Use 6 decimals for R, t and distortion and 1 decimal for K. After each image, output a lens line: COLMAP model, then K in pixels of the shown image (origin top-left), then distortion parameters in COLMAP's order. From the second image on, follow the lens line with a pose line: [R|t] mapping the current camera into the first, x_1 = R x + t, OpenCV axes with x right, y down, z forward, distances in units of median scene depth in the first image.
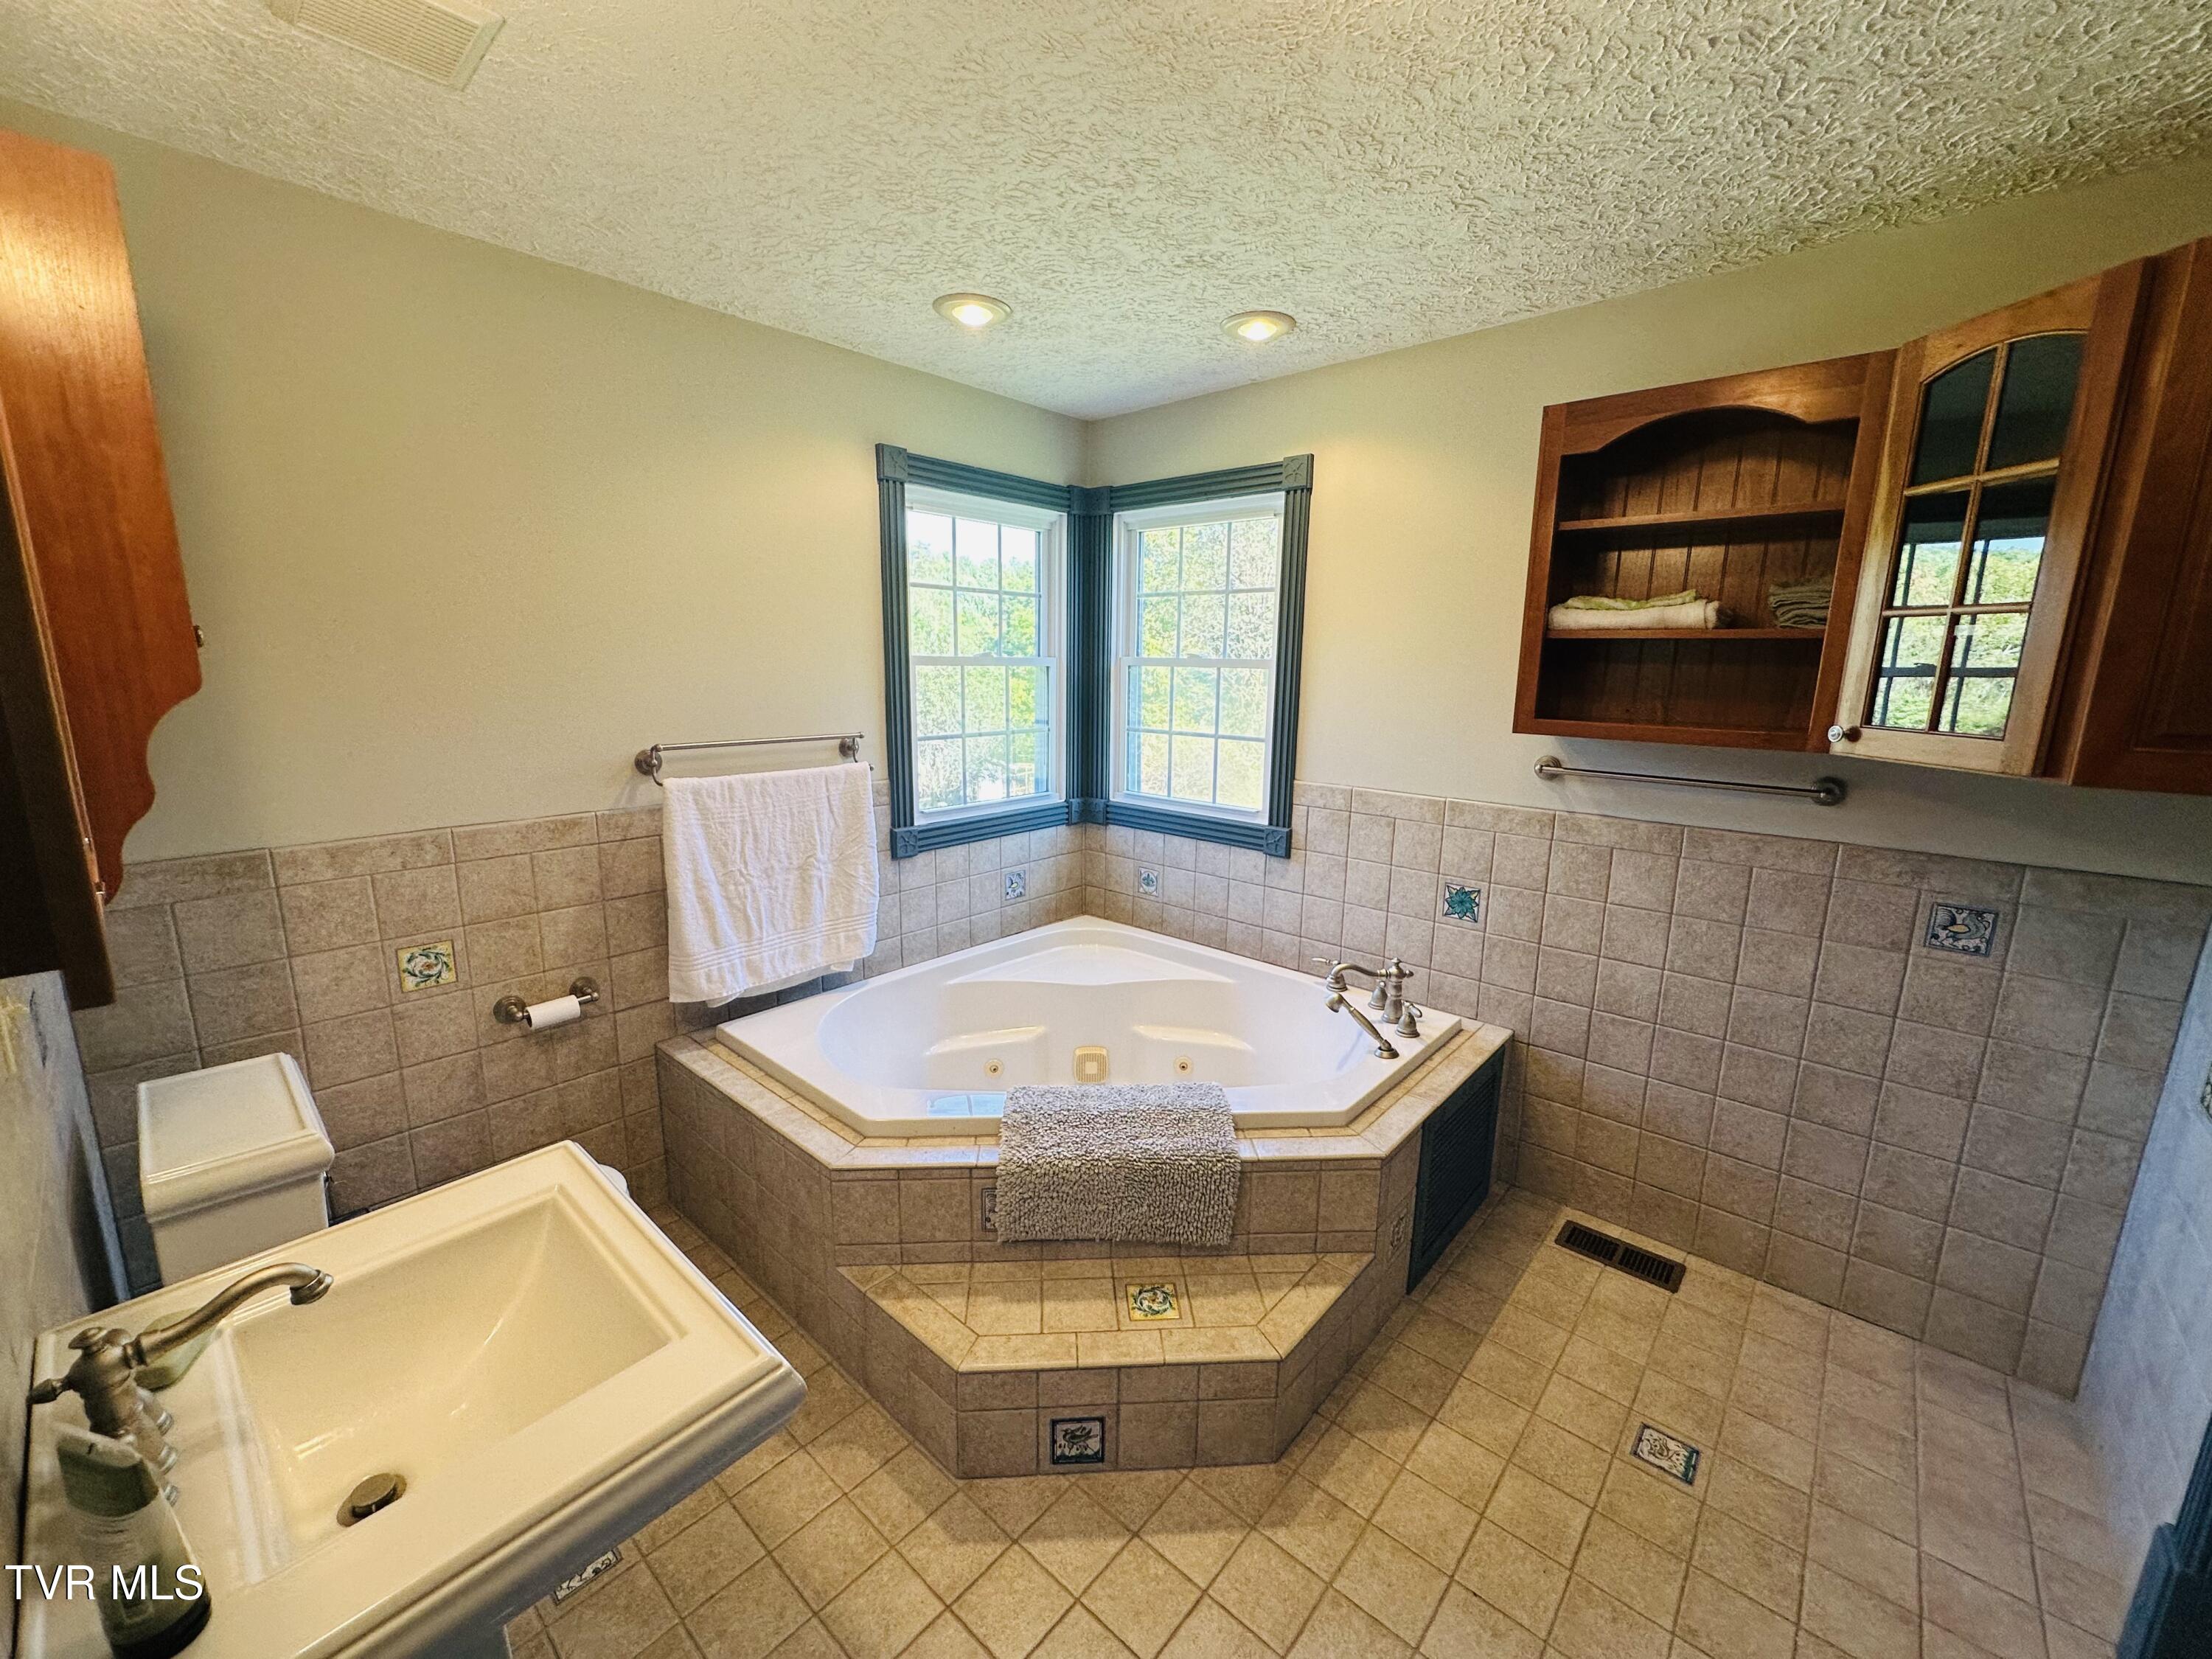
lens RADIAL K [[881.2, 0, 1102.7], [0, 881.2, 831.1], [0, 0, 1]] dist [-0.000284, 0.000225]
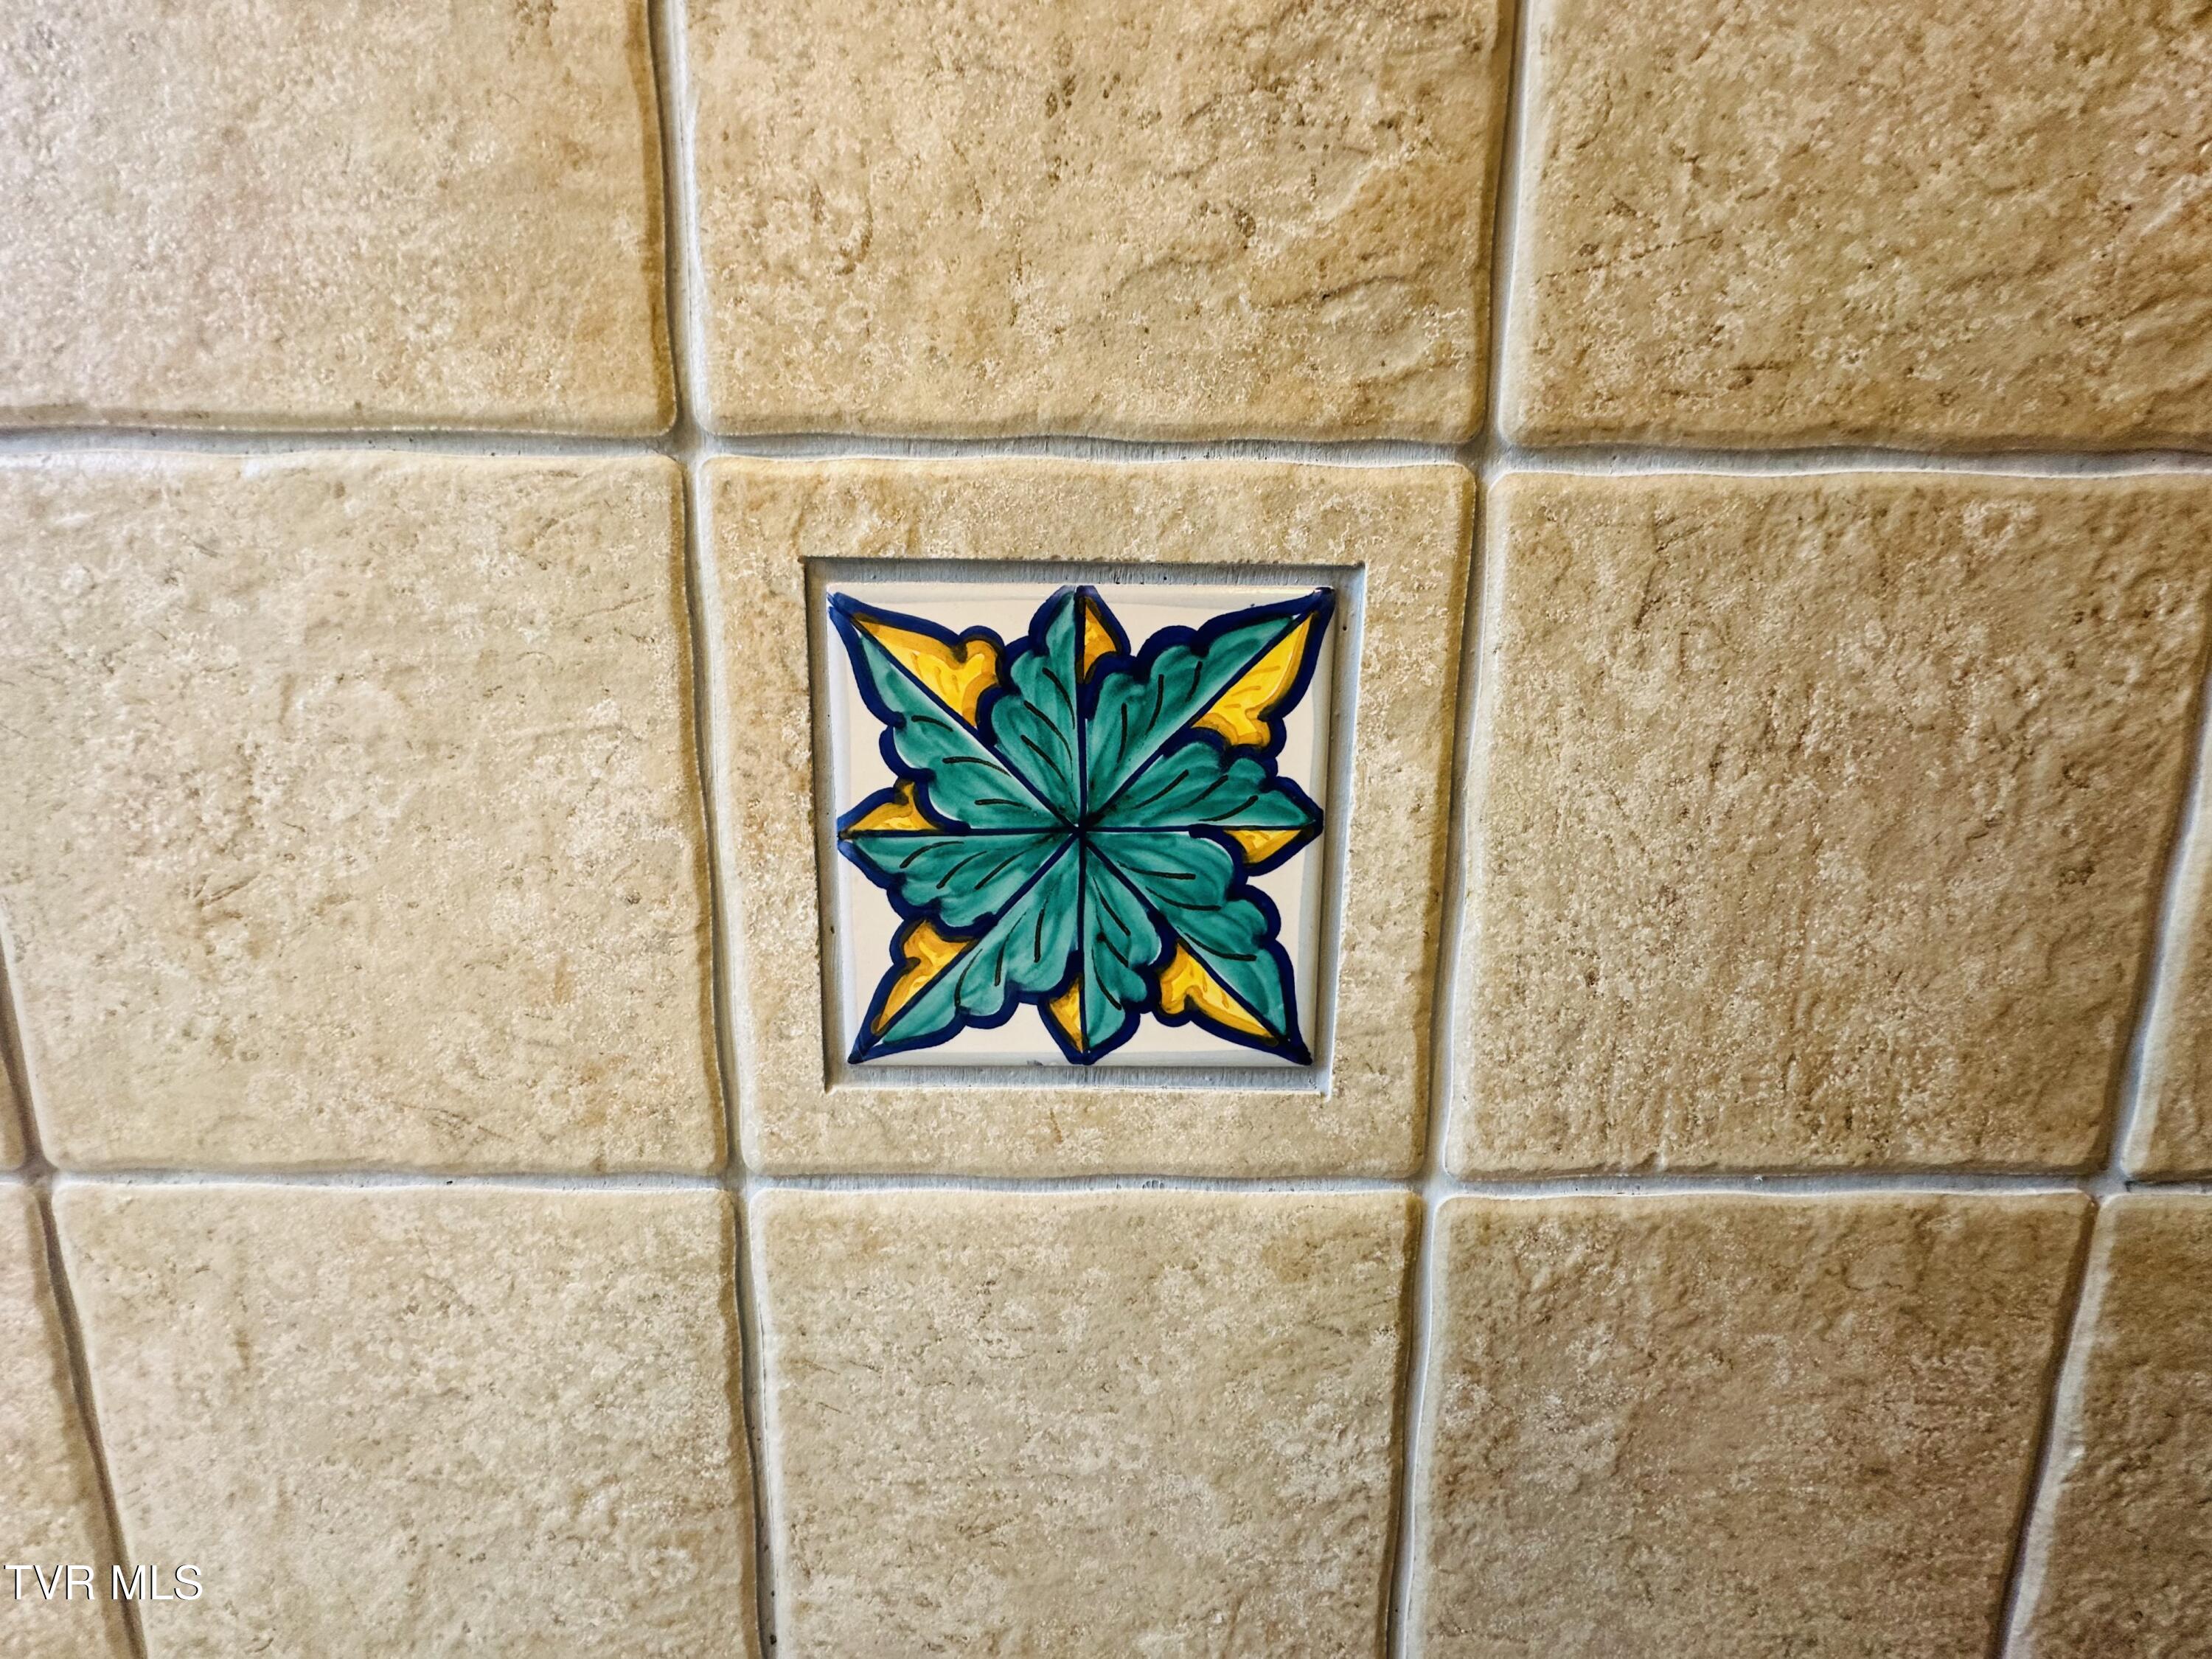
lens RADIAL K [[881.2, 0, 1104.7], [0, 881.2, 829.0], [0, 0, 1]] dist [-0.000284, 0.000225]
pose [[0.736011, -0.126535, 0.665039, 0.374653], [0.132050, 0.990341, 0.042287, 0.080692], [-0.663966, 0.056695, 0.745610, 0.977284]]
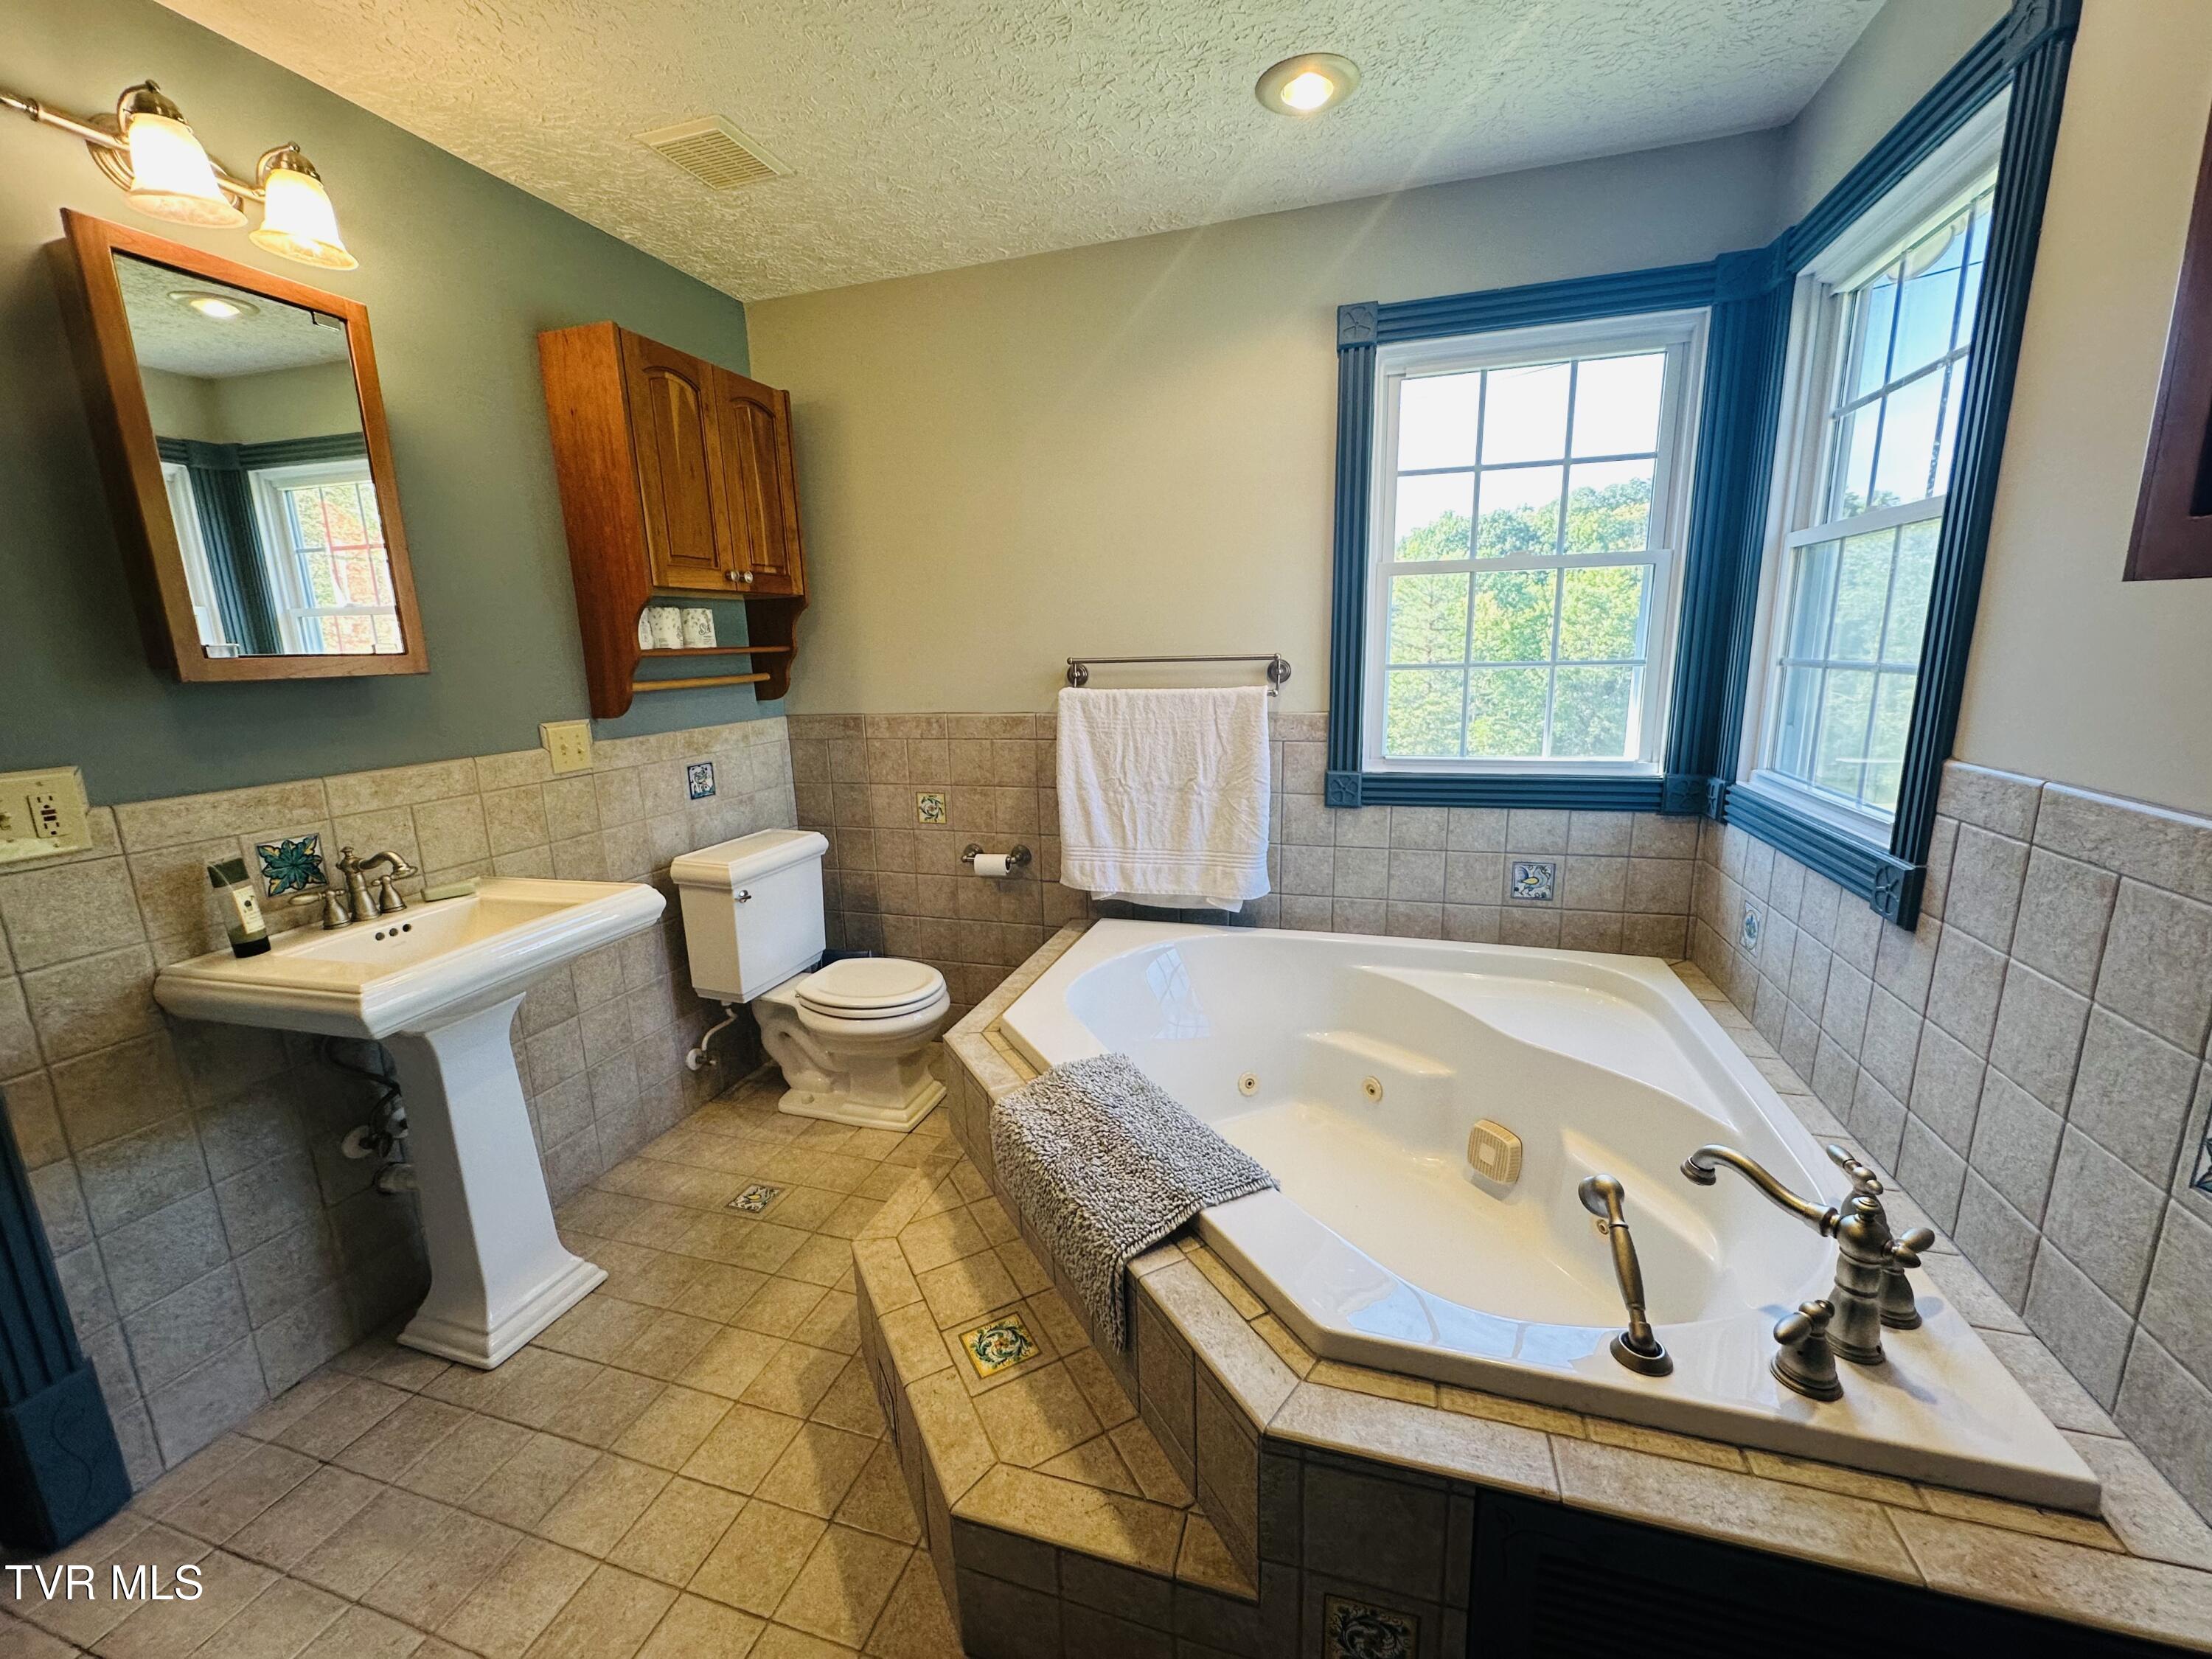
lens RADIAL K [[881.2, 0, 1109.7], [0, 881.2, 829.4], [0, 0, 1]] dist [-0.000284, 0.000225]
pose [[0.415010, 0.164350, -0.894849, 0.514451], [-0.144210, 0.982998, 0.113658, -0.014836], [0.898315, 0.081877, 0.431655, 0.505130]]
